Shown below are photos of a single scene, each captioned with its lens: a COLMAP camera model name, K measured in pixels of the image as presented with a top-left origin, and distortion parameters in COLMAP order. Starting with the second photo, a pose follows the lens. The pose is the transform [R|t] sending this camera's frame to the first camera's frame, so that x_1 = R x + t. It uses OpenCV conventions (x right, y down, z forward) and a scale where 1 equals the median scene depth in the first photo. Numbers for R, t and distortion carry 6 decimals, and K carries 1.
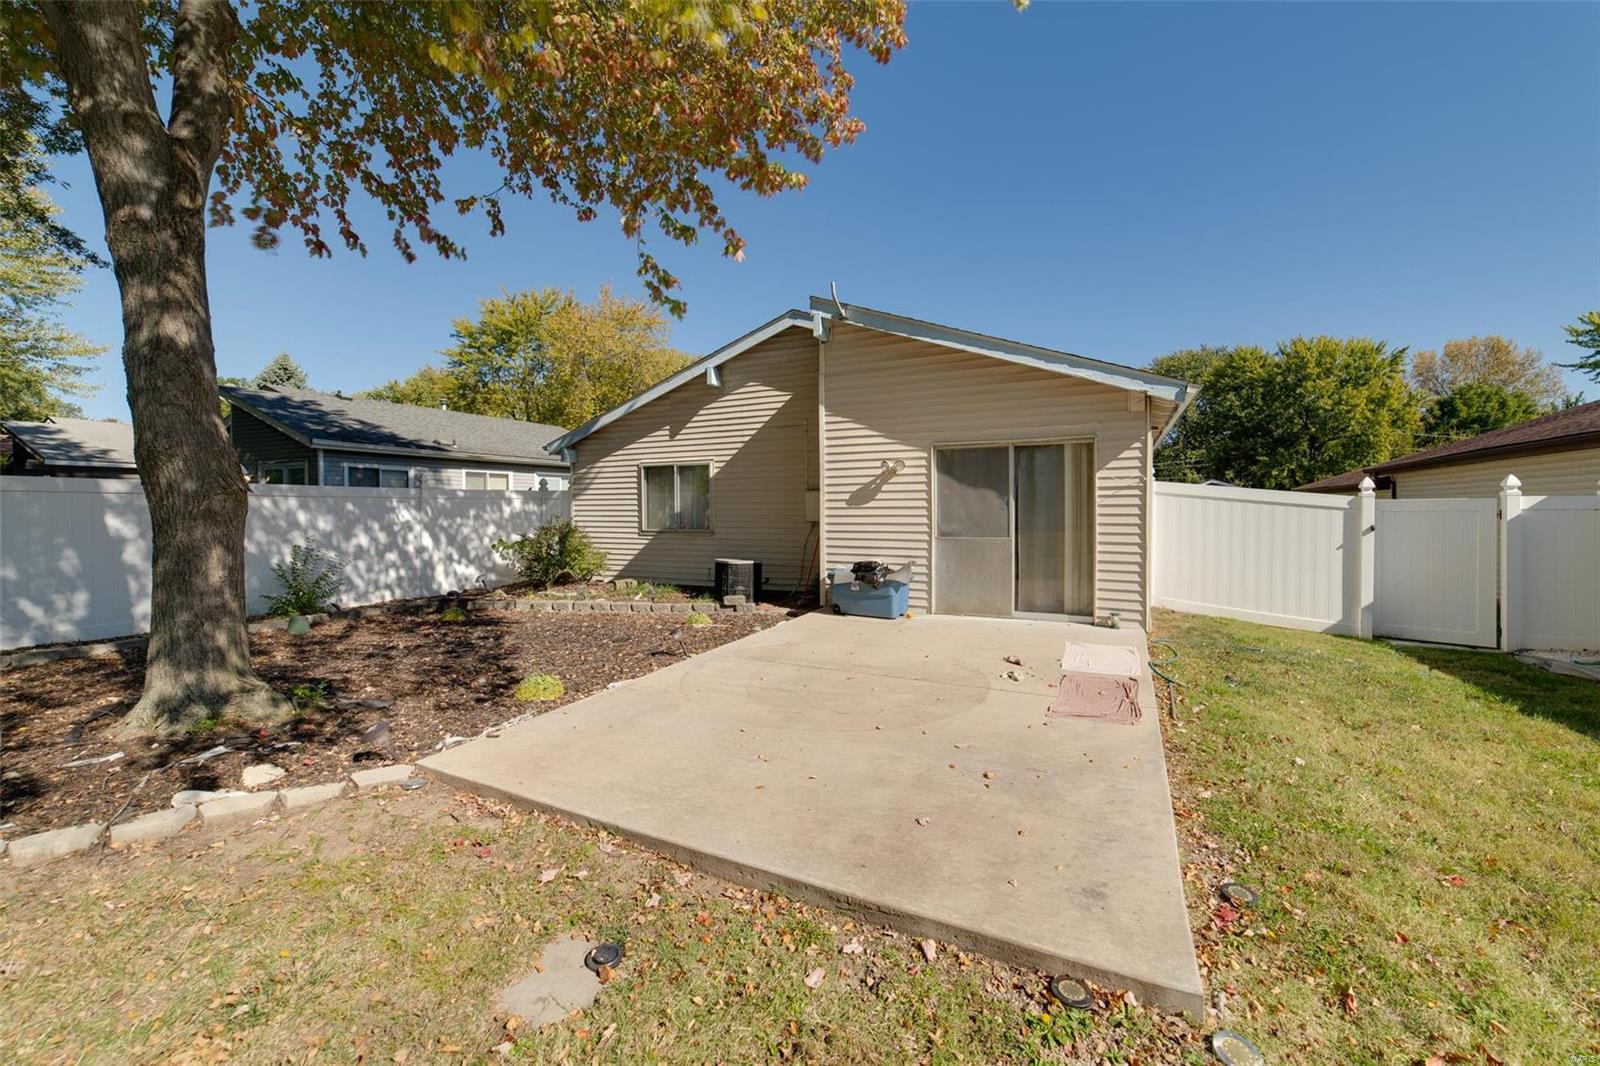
lens RADIAL K [[626.2, 0, 811.0], [0, 626.2, 519.0], [0, 0, 1]] dist [-0.010462, 0.001615]
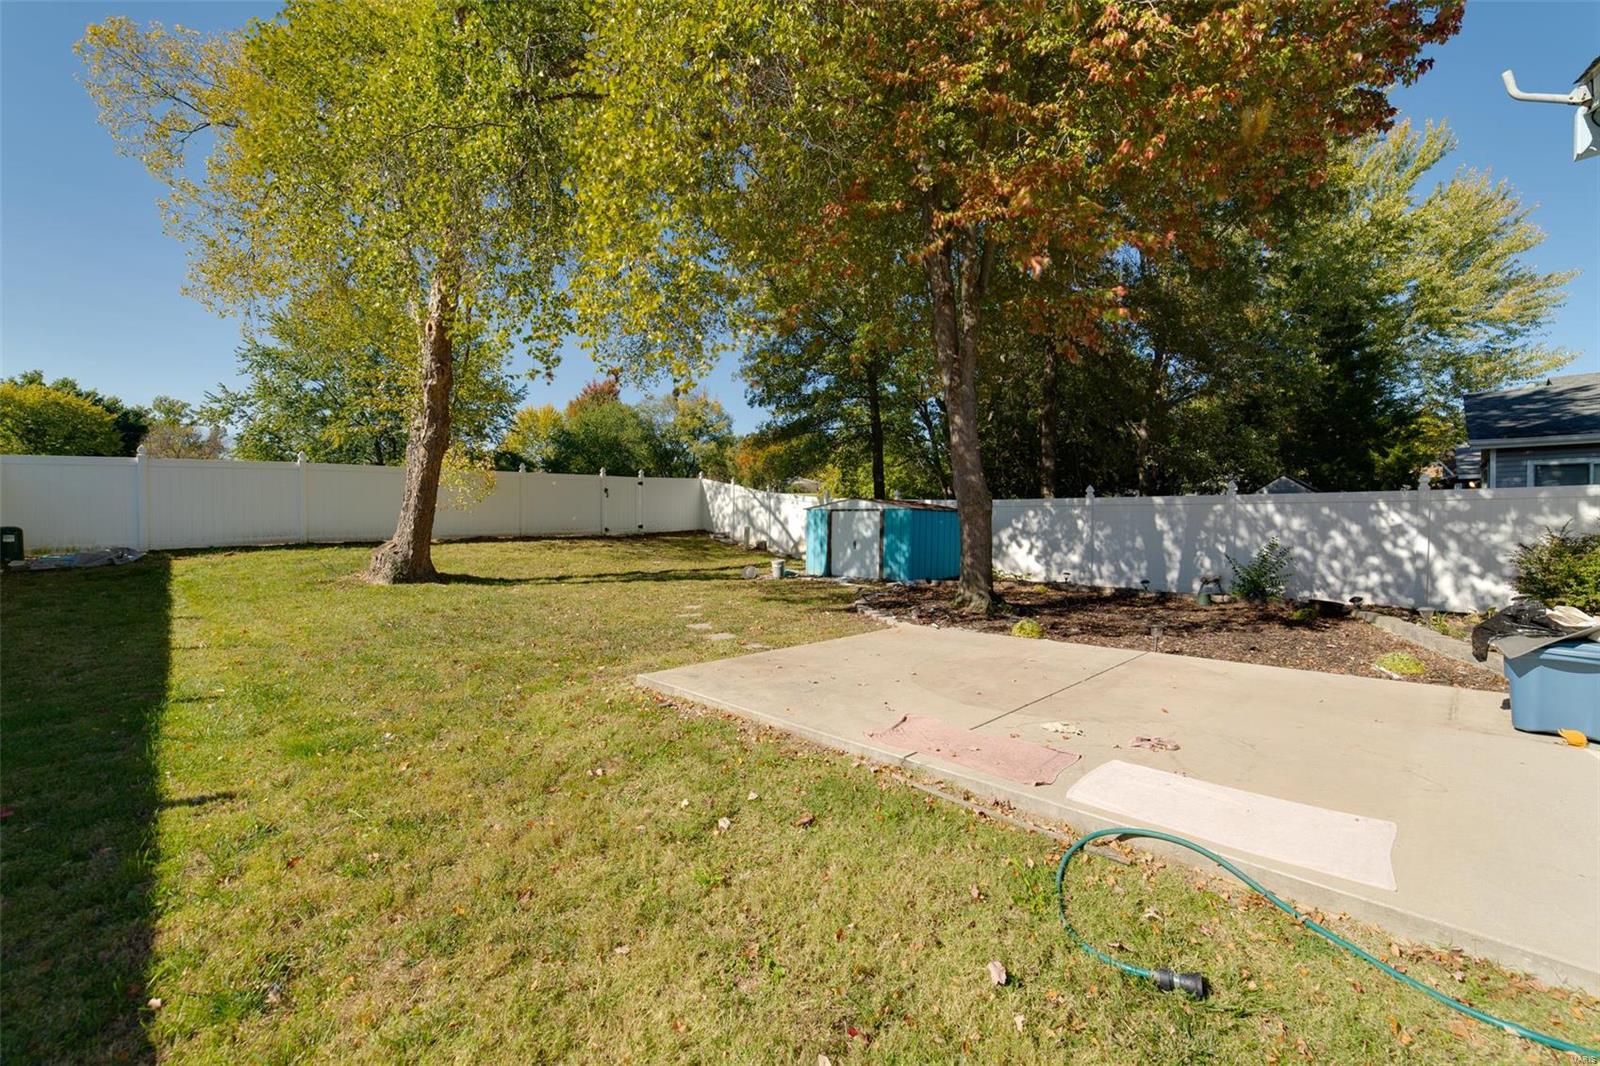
lens RADIAL K [[626.2, 0, 800.6], [0, 626.2, 524.2], [0, 0, 1]] dist [-0.010462, 0.001615]
pose [[-0.326556, 0.005854, -0.945160, 0.546286], [-0.017643, 0.999769, 0.012288, 0.006923], [0.945013, 0.020689, -0.326377, 0.454490]]
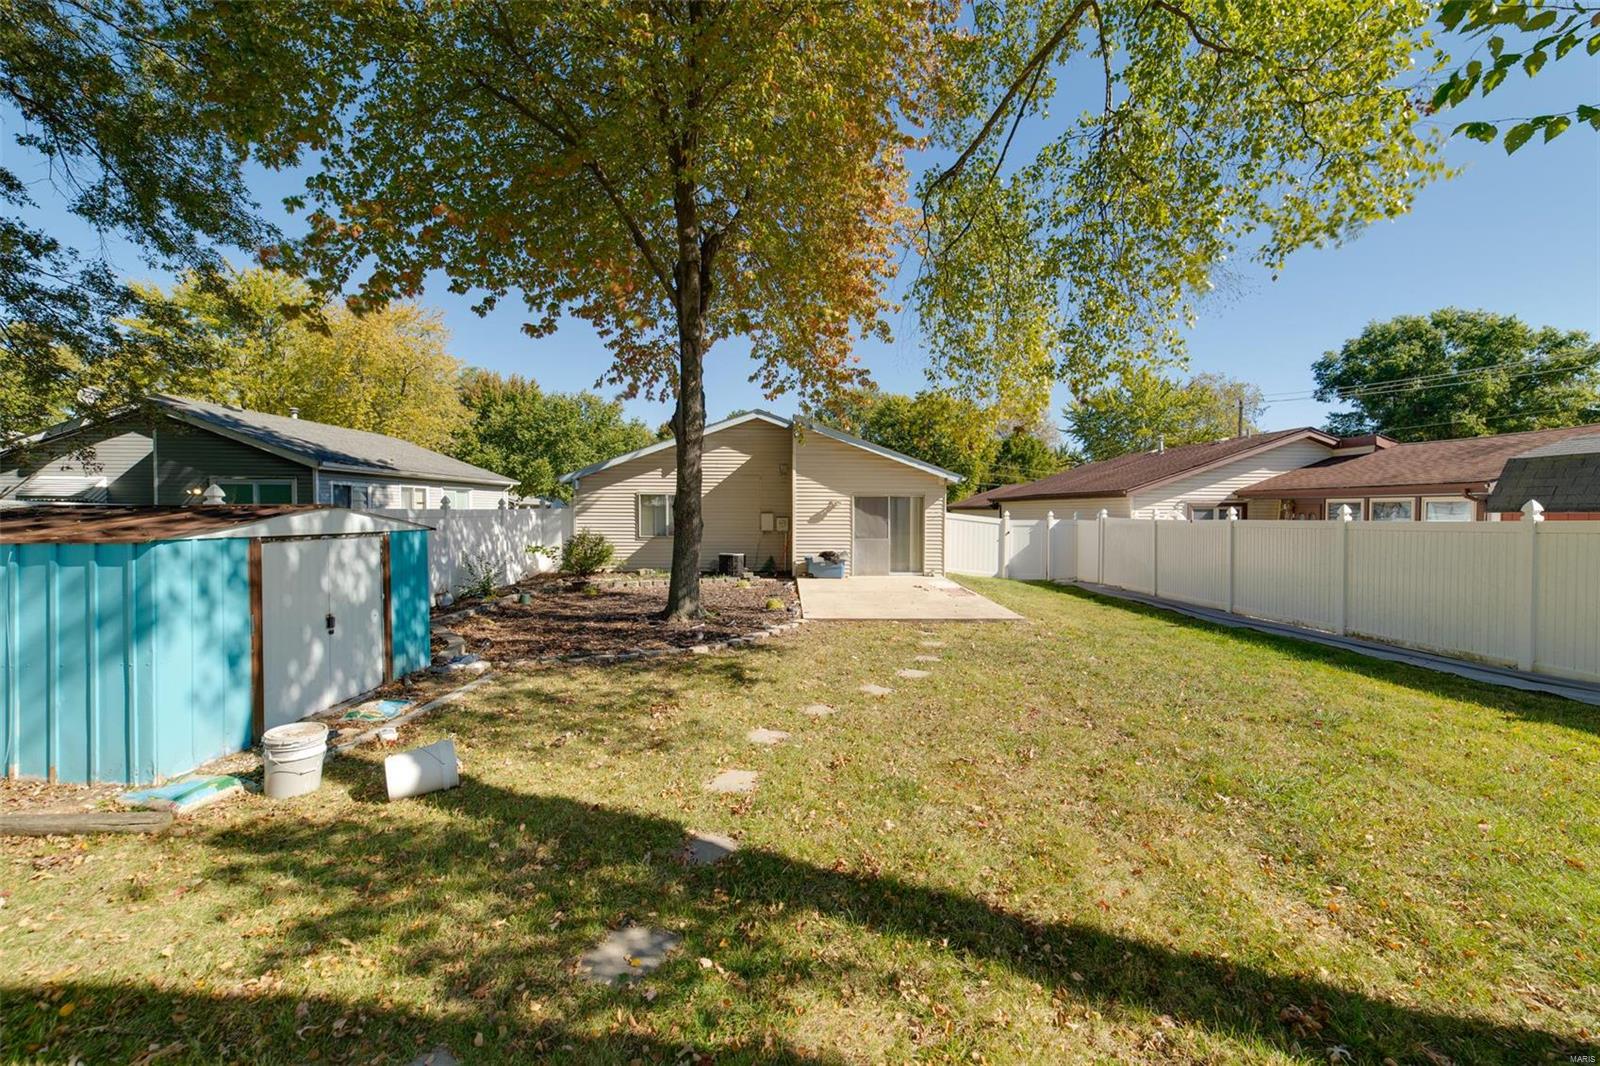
lens RADIAL K [[626.2, 0, 793.0], [0, 626.2, 525.3], [0, 0, 1]] dist [-0.010462, 0.001615]
pose [[0.886220, -0.005449, 0.463233, -0.732663], [0.000140, 0.999934, 0.011493, -0.030348], [-0.463265, -0.010121, 0.886162, -0.579358]]
